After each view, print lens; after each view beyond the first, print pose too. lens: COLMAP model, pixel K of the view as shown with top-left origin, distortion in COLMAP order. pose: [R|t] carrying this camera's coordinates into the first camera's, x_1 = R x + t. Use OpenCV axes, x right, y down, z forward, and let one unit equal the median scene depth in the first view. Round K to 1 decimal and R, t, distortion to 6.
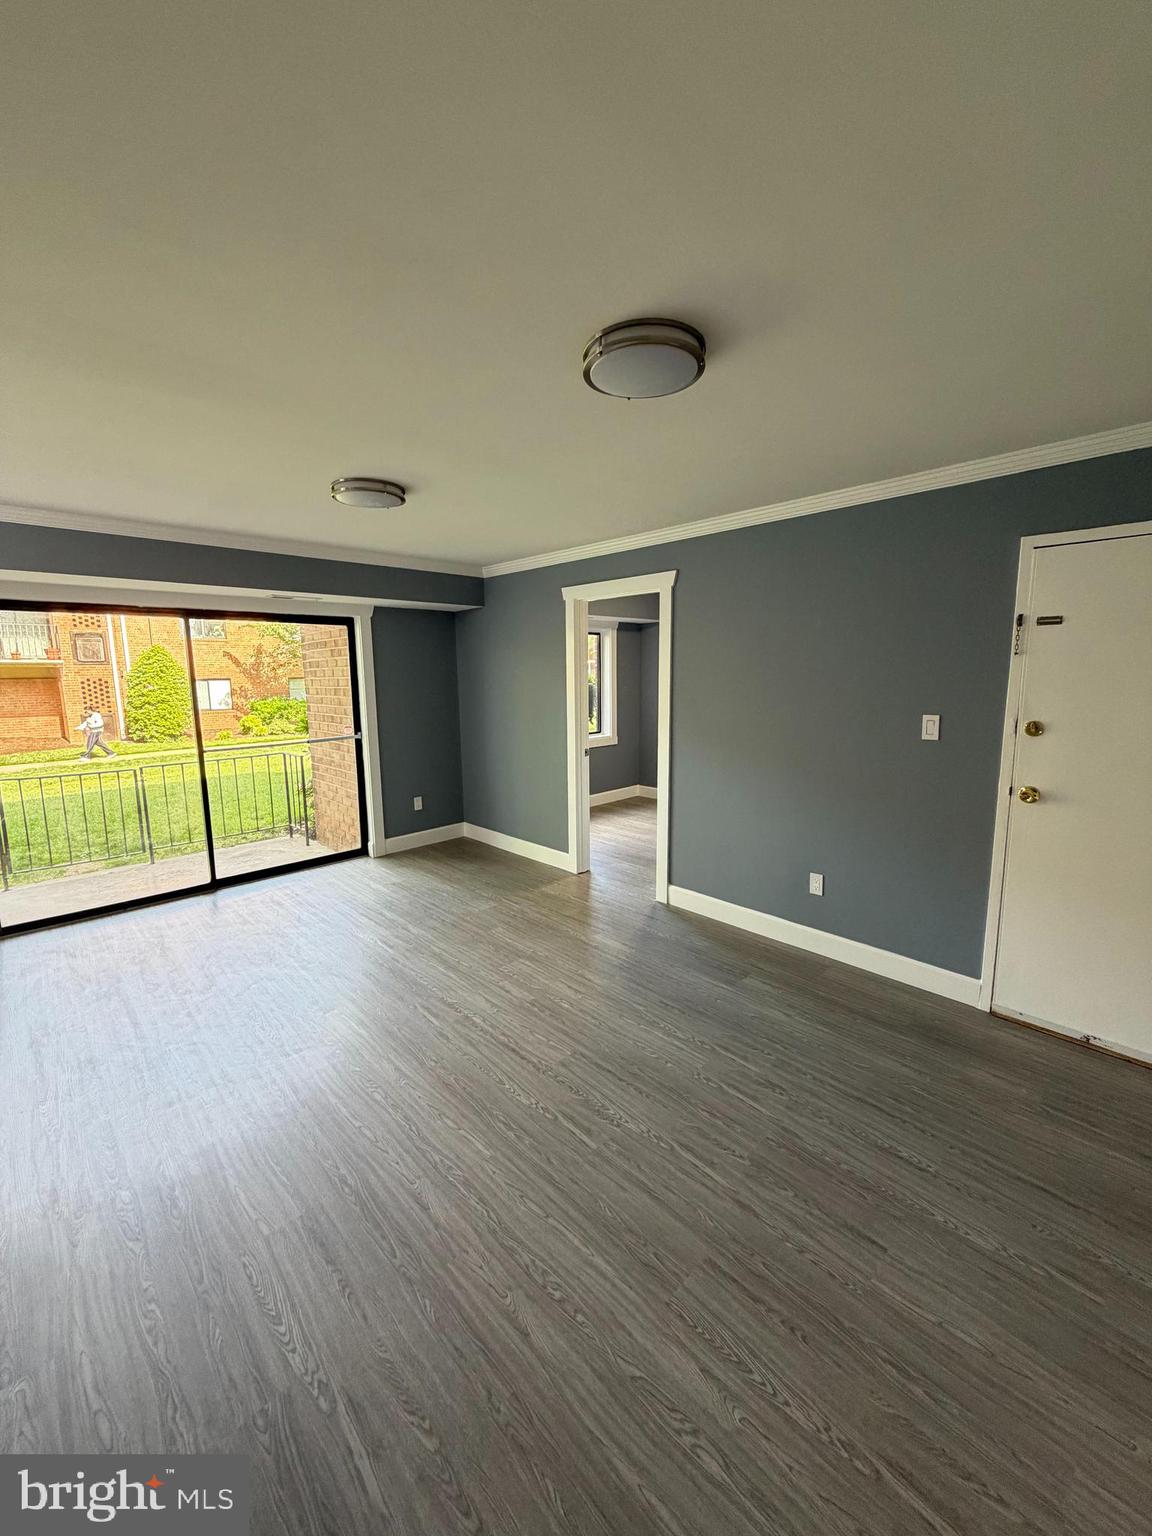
lens RADIAL K [[609.8, 0, 575.7], [0, 609.8, 766.0], [0, 0, 1]] dist [-0.001248, -0.000159]
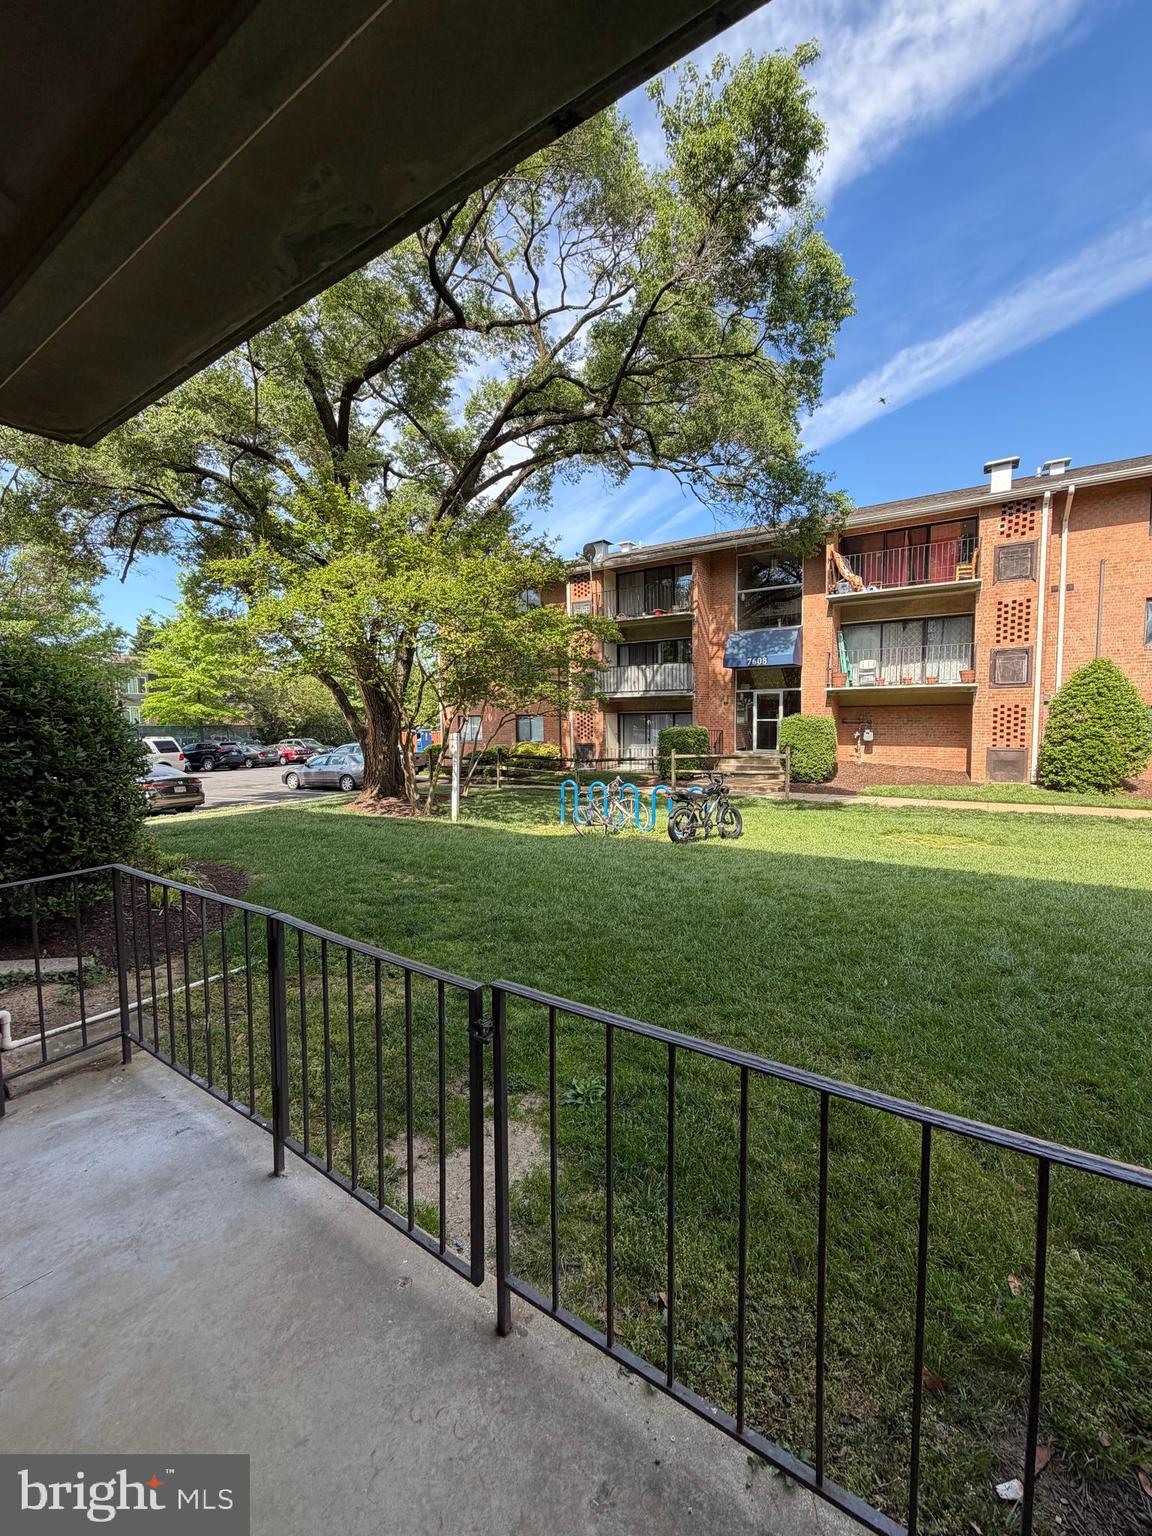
lens RADIAL K [[609.8, 0, 575.7], [0, 609.8, 760.4], [0, 0, 1]] dist [-0.001248, -0.000159]
pose [[0.237926, 0.080904, -0.967908, -0.135928], [-0.140861, 0.988864, 0.048030, -0.027594], [0.961015, 0.124912, 0.246672, 0.252971]]
